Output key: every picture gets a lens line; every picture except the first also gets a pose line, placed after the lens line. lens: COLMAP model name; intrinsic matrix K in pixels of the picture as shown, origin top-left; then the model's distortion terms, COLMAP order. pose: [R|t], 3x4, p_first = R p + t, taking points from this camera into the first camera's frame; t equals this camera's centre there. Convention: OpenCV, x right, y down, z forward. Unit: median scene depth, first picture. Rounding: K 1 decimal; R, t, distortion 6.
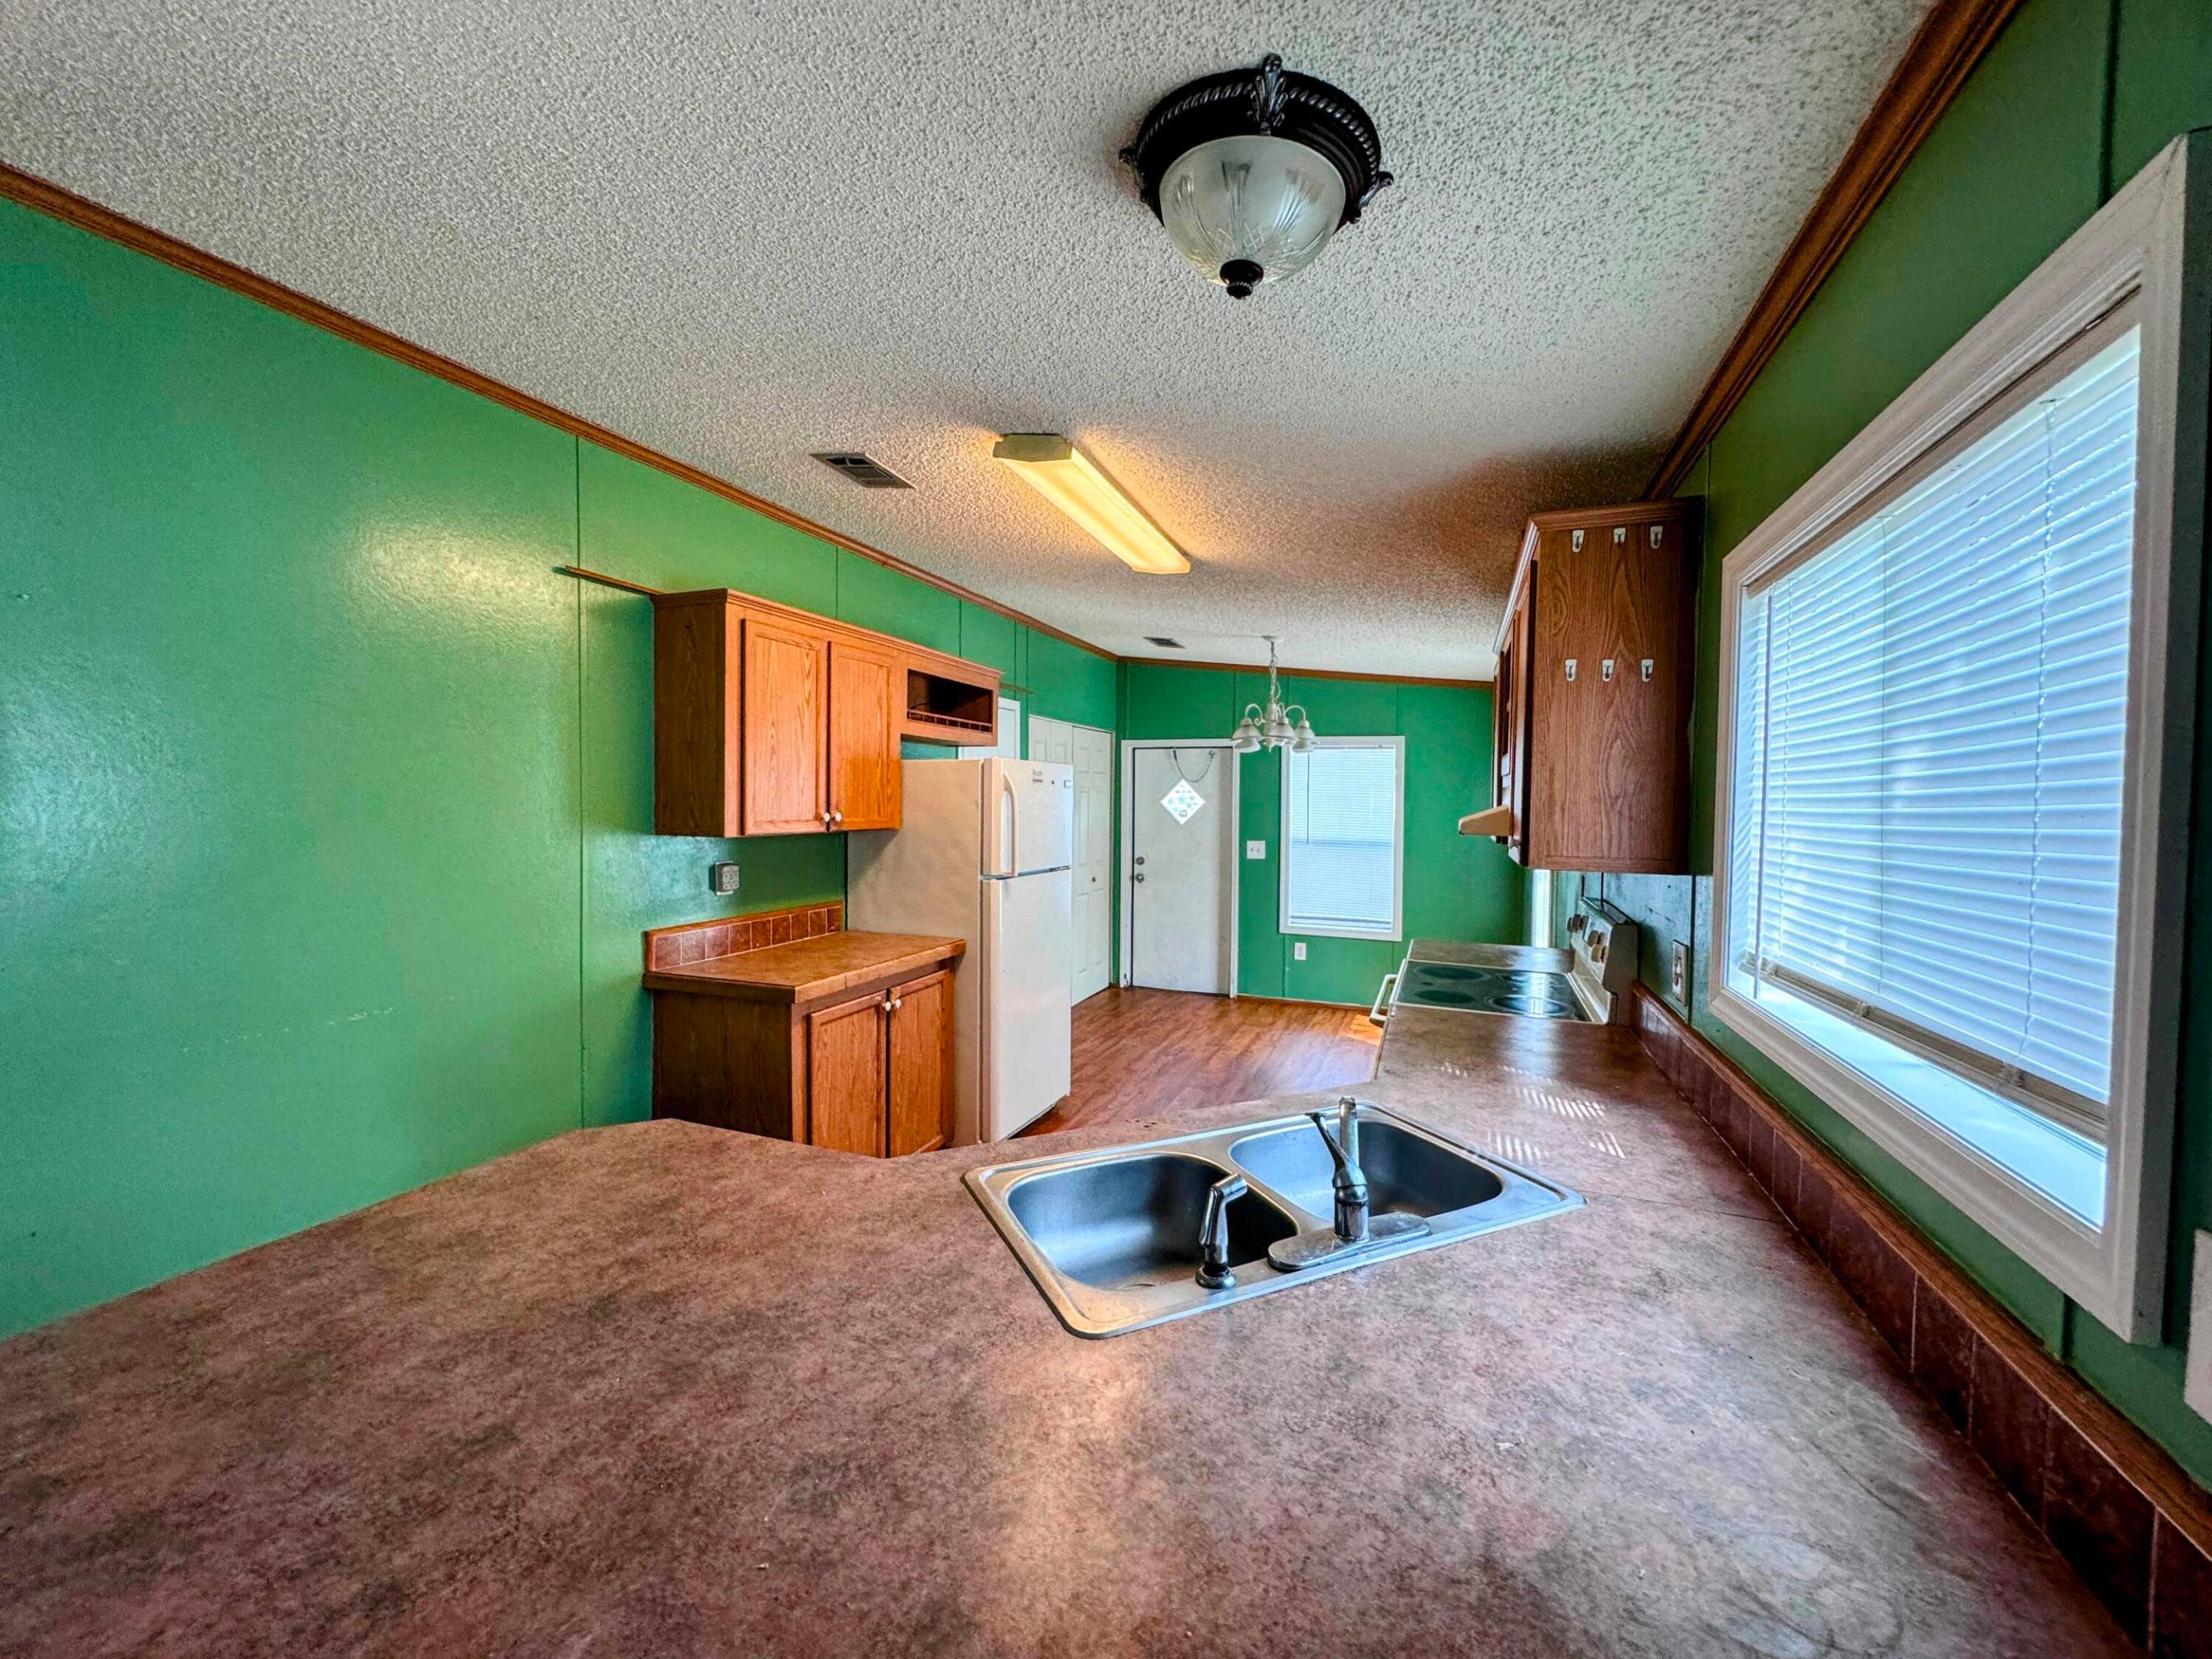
lens RADIAL K [[873.7, 0, 1106.0], [0, 873.7, 829.5], [0, 0, 1]] dist [0.024476, 0.000028]
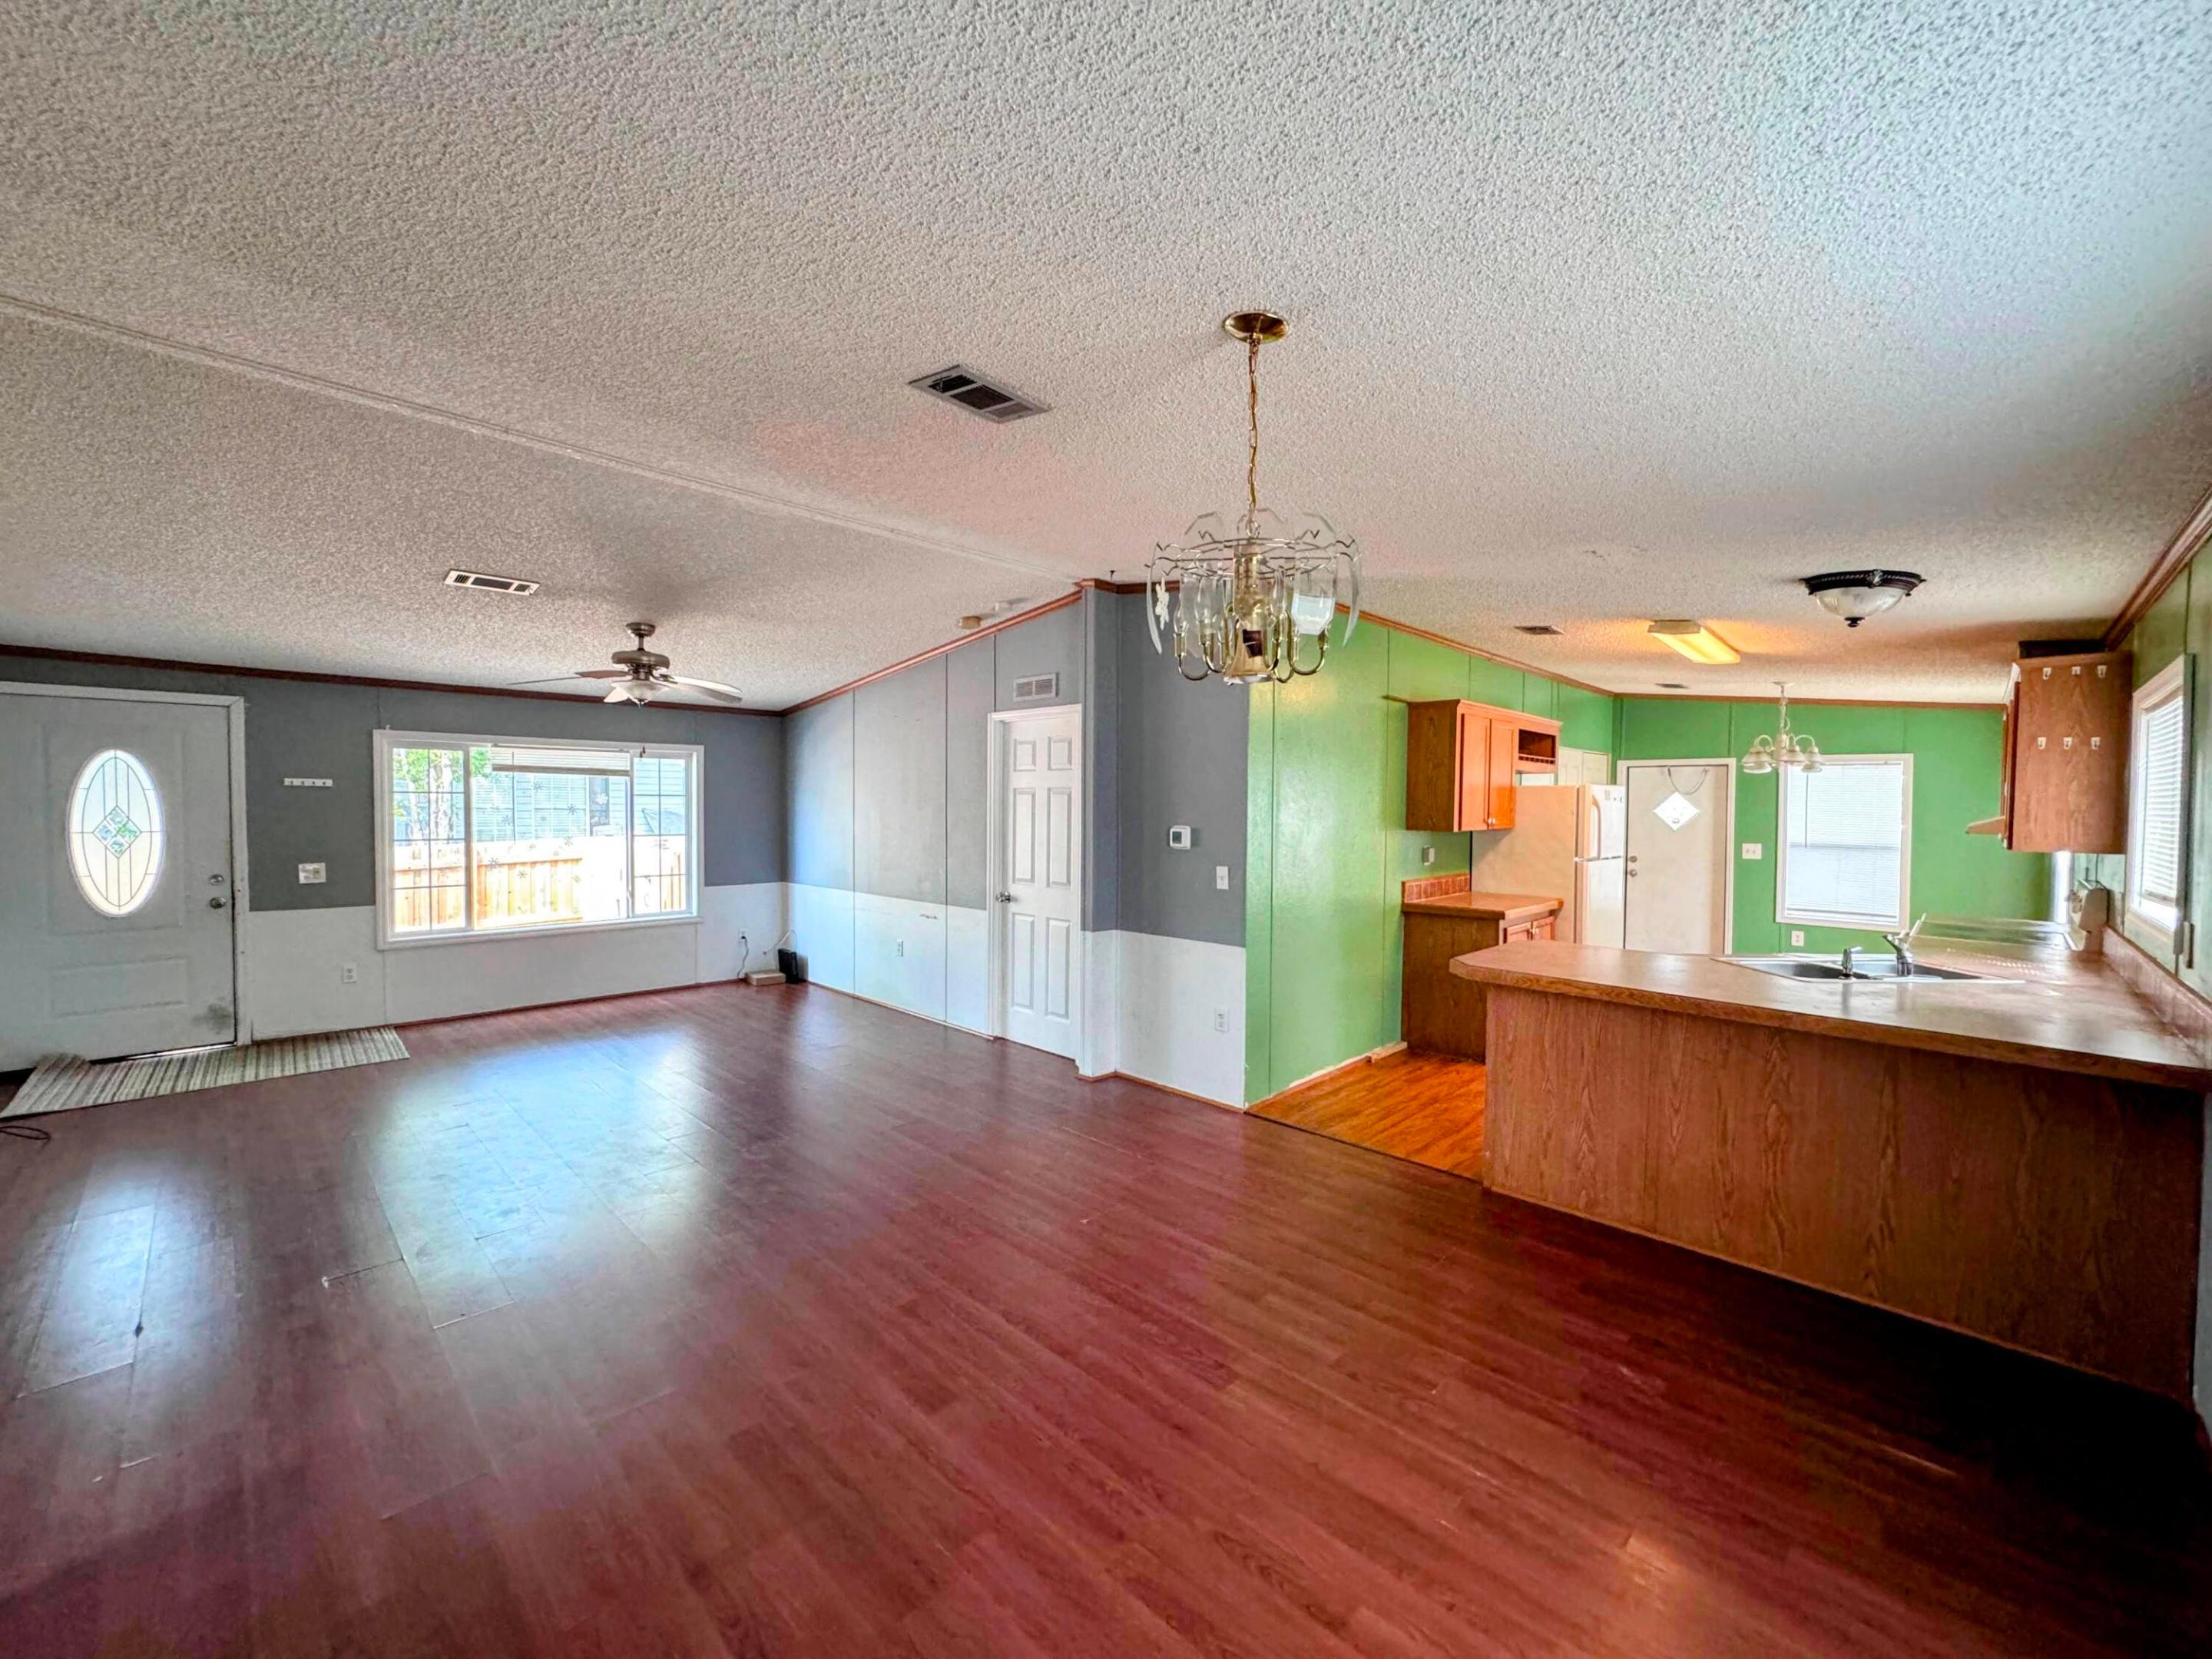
lens RADIAL K [[877.4, 0, 1106.0], [0, 877.4, 829.5], [0, 0, 1]] dist [0.001889, 0.000084]
pose [[0.919274, 0.009073, -0.393513, -0.180578], [-0.011778, 0.999921, -0.004460, 0.010045], [0.393442, 0.008734, 0.919308, -0.482081]]
